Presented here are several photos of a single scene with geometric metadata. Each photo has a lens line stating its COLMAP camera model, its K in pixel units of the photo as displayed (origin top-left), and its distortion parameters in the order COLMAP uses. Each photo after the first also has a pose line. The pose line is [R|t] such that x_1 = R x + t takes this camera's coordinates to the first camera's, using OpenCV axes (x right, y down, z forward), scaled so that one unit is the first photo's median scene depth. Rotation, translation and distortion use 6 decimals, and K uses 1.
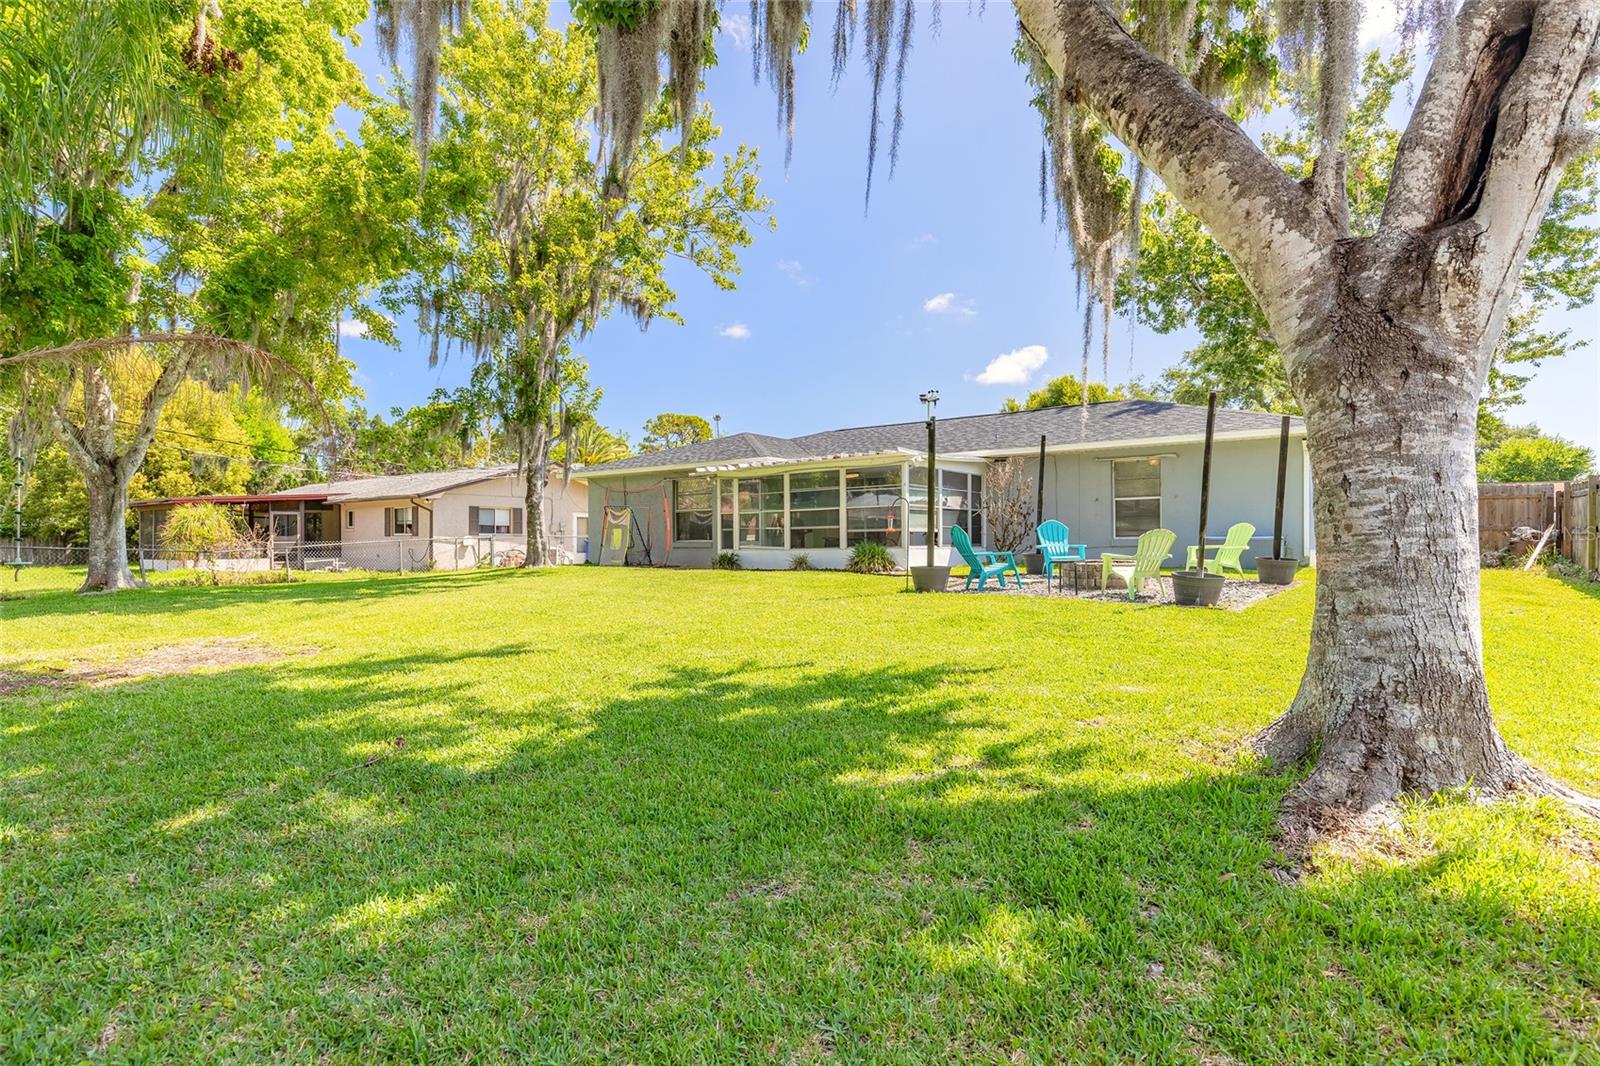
lens RADIAL K [[855.9, 0, 796.0], [0, 855.9, 534.0], [0, 0, 1]] dist [-0.002919, 0.000172]
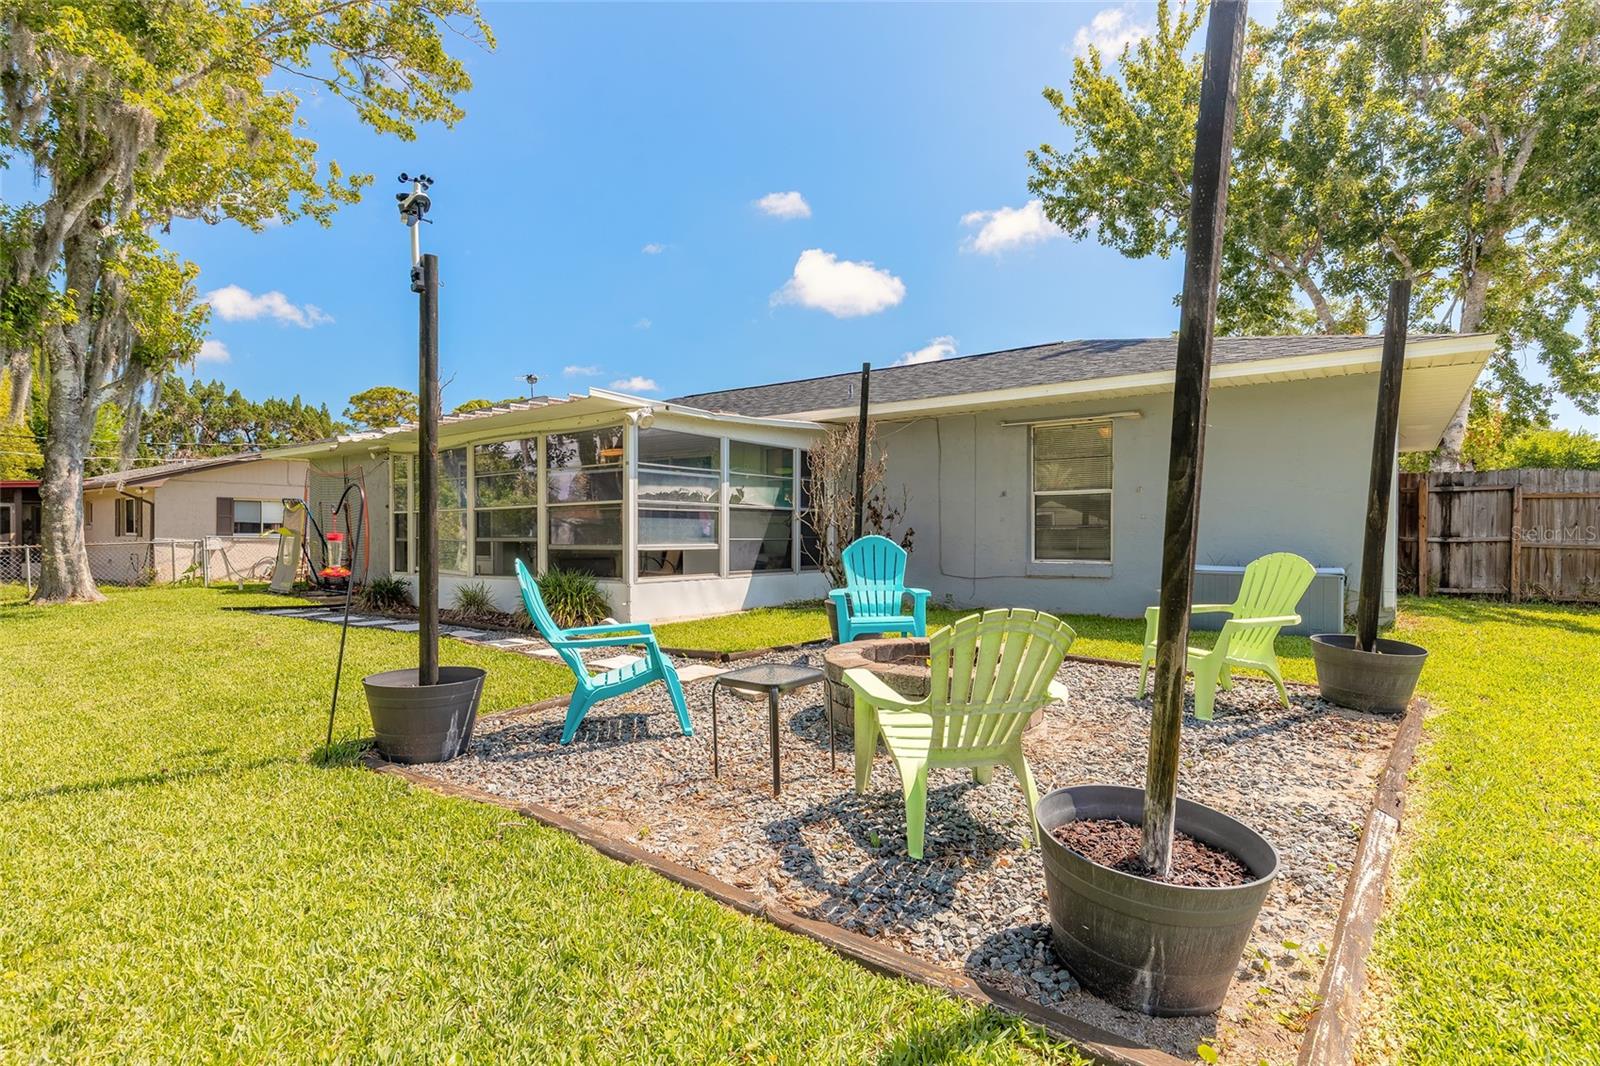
lens RADIAL K [[828.3, 0, 803.5], [0, 828.3, 536.7], [0, 0, 1]] dist [0.006478, -0.000138]
pose [[0.999935, 0.006538, 0.009377, 0.153026], [-0.006651, 0.999906, 0.012029, -0.012321], [-0.009298, -0.012091, 0.999884, 0.320304]]
